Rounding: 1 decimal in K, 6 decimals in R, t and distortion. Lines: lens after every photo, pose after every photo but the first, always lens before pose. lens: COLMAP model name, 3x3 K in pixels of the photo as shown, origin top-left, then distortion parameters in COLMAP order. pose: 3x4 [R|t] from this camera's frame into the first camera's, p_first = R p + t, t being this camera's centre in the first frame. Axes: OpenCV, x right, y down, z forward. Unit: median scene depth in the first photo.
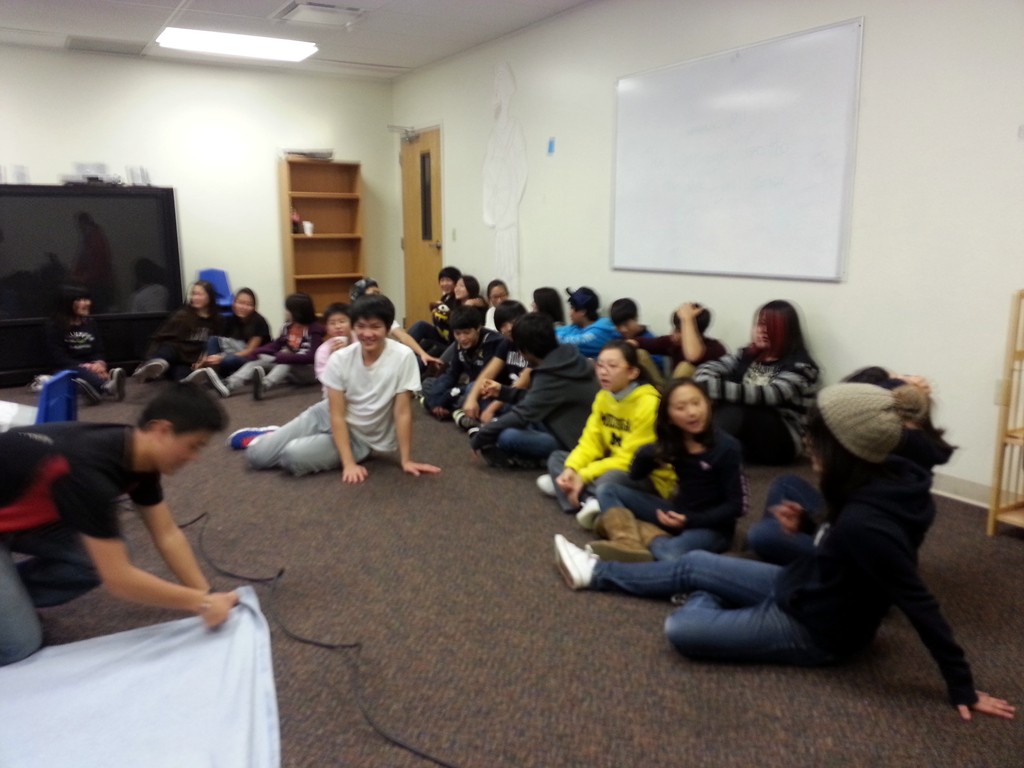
lens RADIAL K [[819.4, 0, 510.3], [0, 819.4, 385.6], [0, 0, 1]] dist [0.079835, -0.135481]
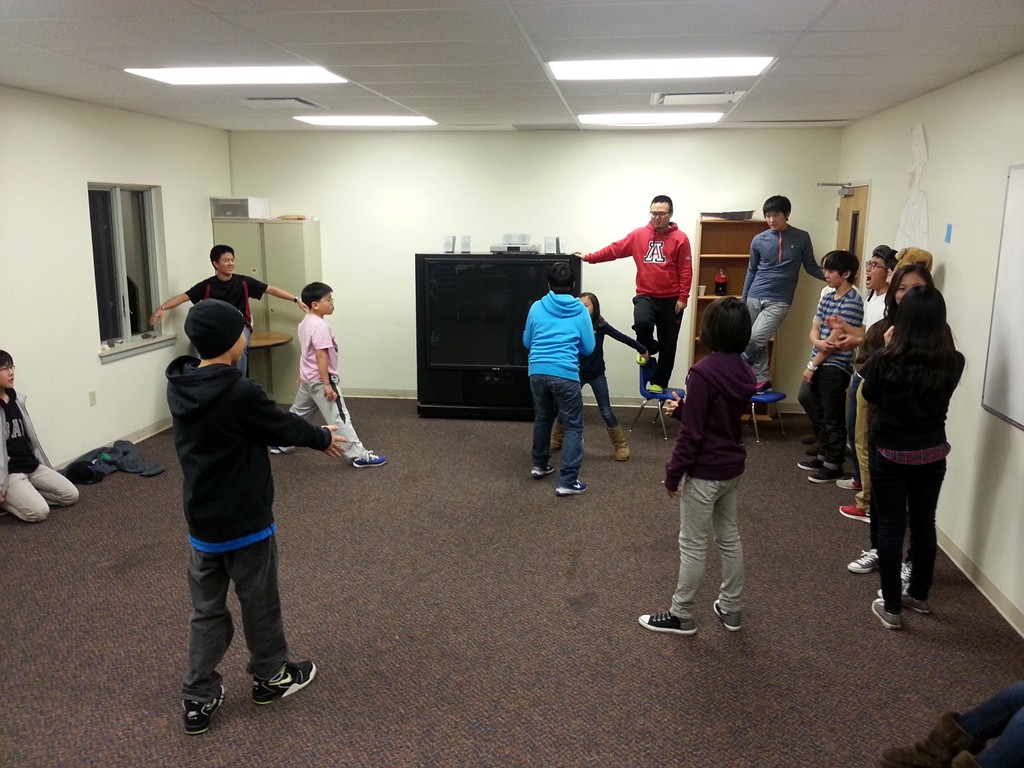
lens RADIAL K [[819.4, 0, 513.5], [0, 819.4, 392.6], [0, 0, 1]] dist [0.079835, -0.135481]
pose [[0.776020, 0.145642, -0.613663, 0.440232], [-0.128357, 0.989080, 0.072424, -0.265799], [0.617510, 0.022565, 0.786240, 0.217966]]
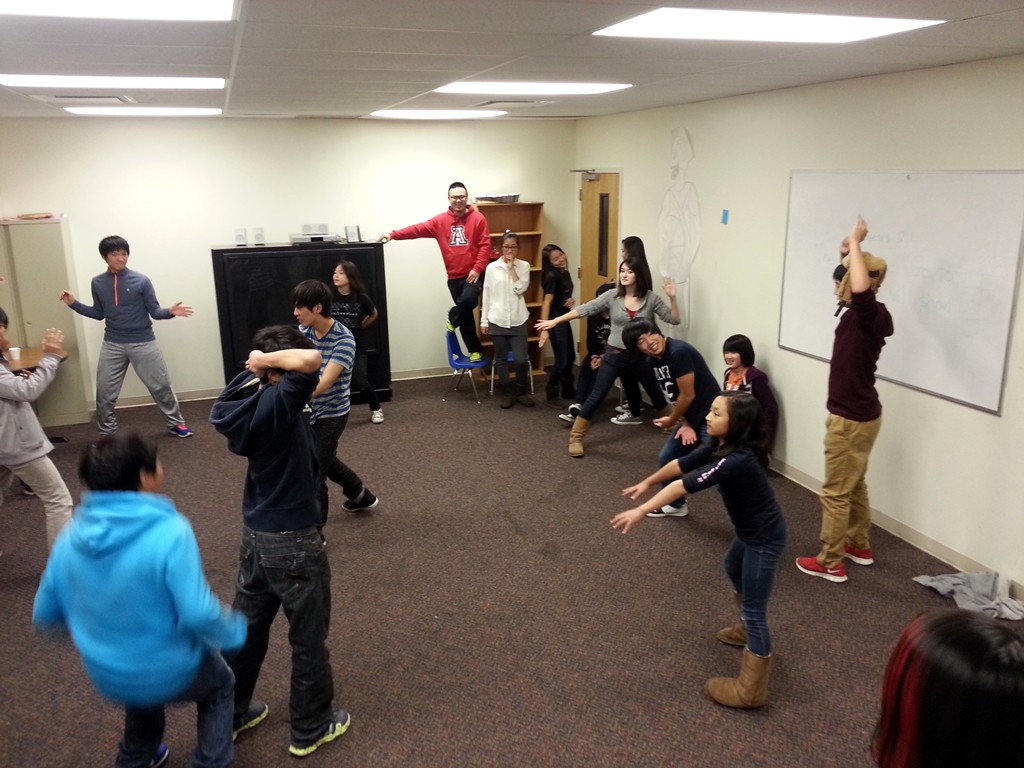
lens RADIAL K [[819.4, 0, 510.2], [0, 819.4, 383.4], [0, 0, 1]] dist [0.079835, -0.135481]
pose [[0.977836, 0.044502, -0.204588, 0.012924], [-0.029659, 0.996738, 0.075053, -0.281271], [0.207260, -0.067322, 0.975967, -0.162529]]
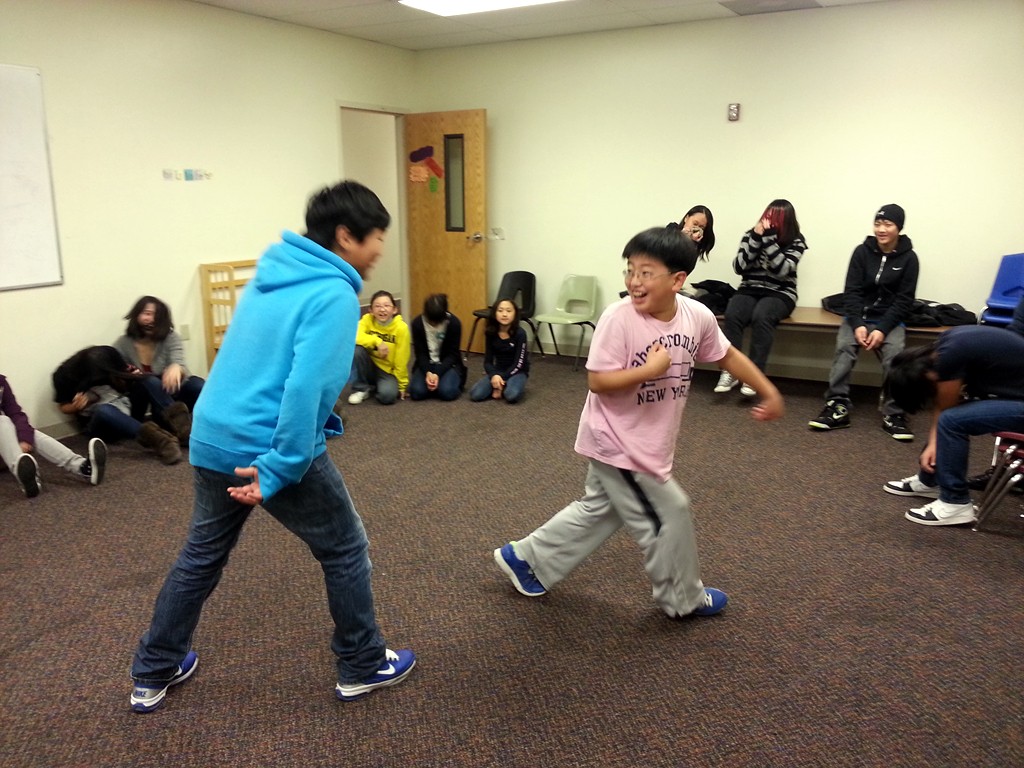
lens RADIAL K [[819.4, 0, 513.3], [0, 819.4, 381.2], [0, 0, 1]] dist [0.079835, -0.135481]
pose [[-0.494350, -0.188302, 0.848623, -1.210475], [0.170838, 0.936170, 0.307247, -0.313041], [-0.852310, 0.296865, -0.430626, 1.256161]]
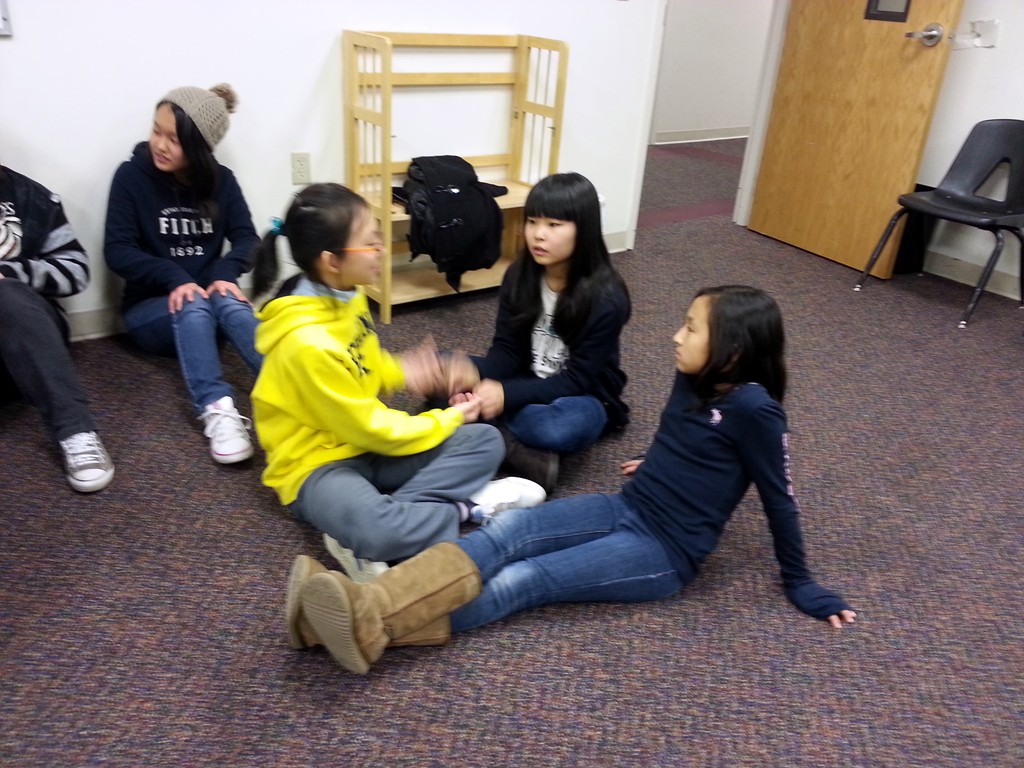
lens RADIAL K [[819.4, 0, 527.9], [0, 819.4, 382.1], [0, 0, 1]] dist [0.079835, -0.135481]
pose [[-0.106592, -0.443255, 0.890036, -0.296520], [0.117390, 0.883265, 0.453942, -0.164887], [-0.987349, 0.152868, -0.042115, 0.895427]]
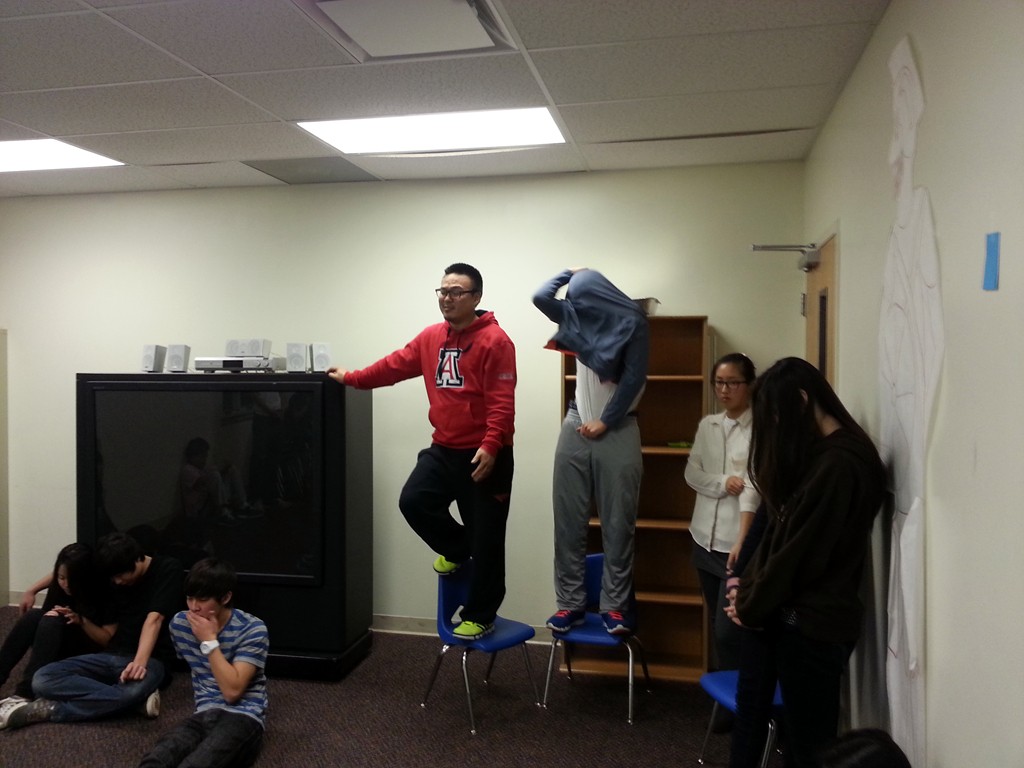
lens RADIAL K [[819.4, 0, 530.3], [0, 819.4, 374.6], [0, 0, 1]] dist [0.079835, -0.135481]
pose [[0.738602, 0.016526, -0.673939, 0.221222], [-0.129207, 0.984636, -0.117460, -0.383147], [0.661644, 0.173834, 0.729390, 1.341119]]
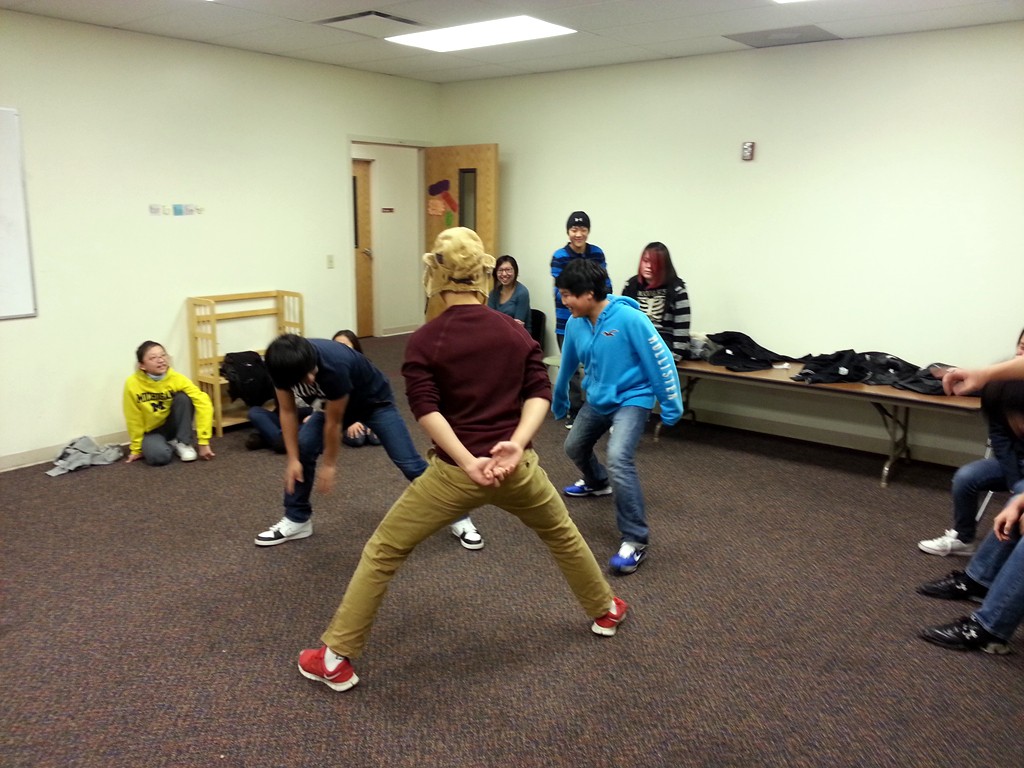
lens RADIAL K [[819.4, 0, 515.2], [0, 819.4, 380.8], [0, 0, 1]] dist [0.079835, -0.135481]
pose [[-0.362534, -0.191858, 0.912009, -1.256812], [0.164646, 0.950004, 0.265300, -0.304937], [-0.917312, 0.246339, -0.312820, 0.947035]]
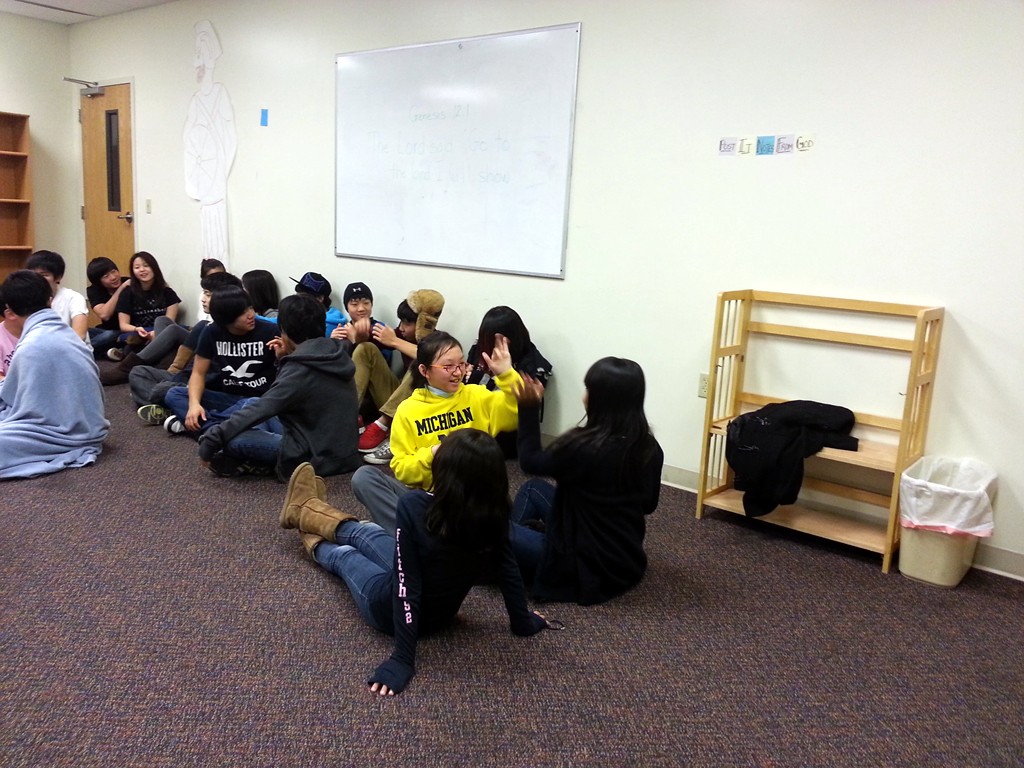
lens RADIAL K [[819.4, 0, 502.2], [0, 819.4, 382.6], [0, 0, 1]] dist [0.079835, -0.135481]
pose [[0.942661, -0.008288, 0.333648, -0.019756], [0.003786, 0.999893, 0.014142, -0.013426], [-0.333730, -0.012068, 0.942592, 0.074757]]
